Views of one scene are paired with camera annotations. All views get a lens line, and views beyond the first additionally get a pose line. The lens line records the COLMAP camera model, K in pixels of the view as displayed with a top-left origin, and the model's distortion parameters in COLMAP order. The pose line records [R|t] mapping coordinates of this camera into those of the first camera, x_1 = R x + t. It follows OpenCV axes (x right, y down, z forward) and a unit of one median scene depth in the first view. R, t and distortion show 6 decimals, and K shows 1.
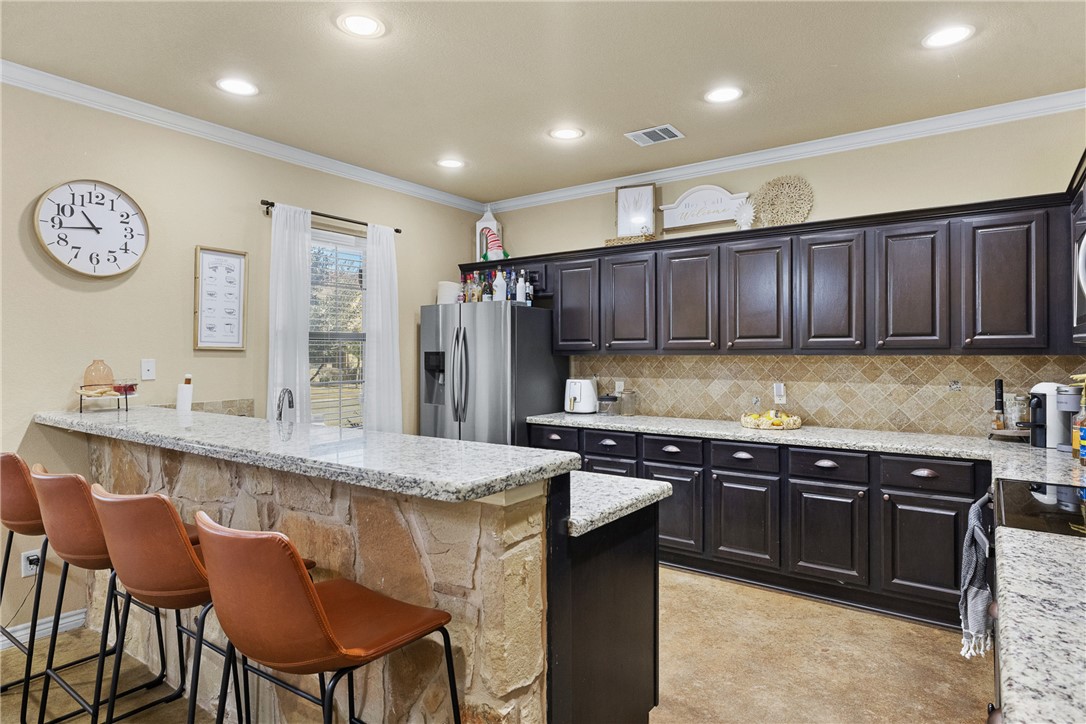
lens RADIAL K [[614.7, 0, 546.1], [0, 614.7, 354.2], [0, 0, 1]] dist [-0.006908, -0.001118]
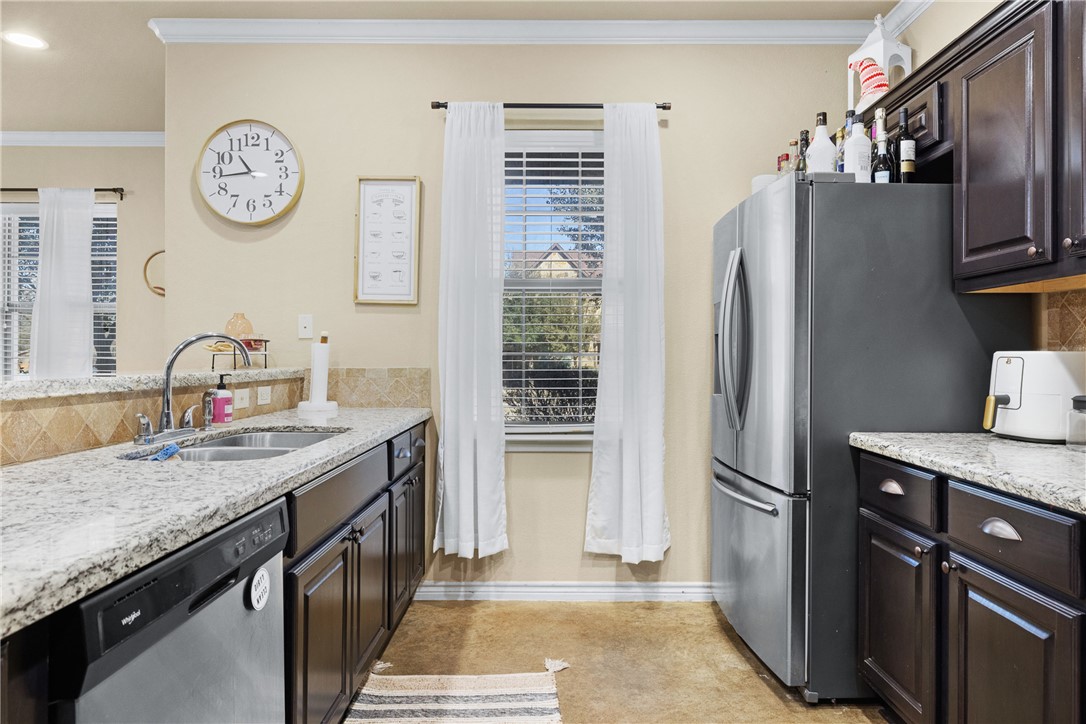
lens RADIAL K [[646.2, 0, 542.7], [0, 646.2, 355.6], [0, 0, 1]] dist [-0.004727, -0.001654]
pose [[0.578513, 0.001366, -0.815672, 0.302943], [-0.005674, 0.999981, -0.002350, 0.068507], [0.815653, 0.005988, 0.578510, 0.768578]]
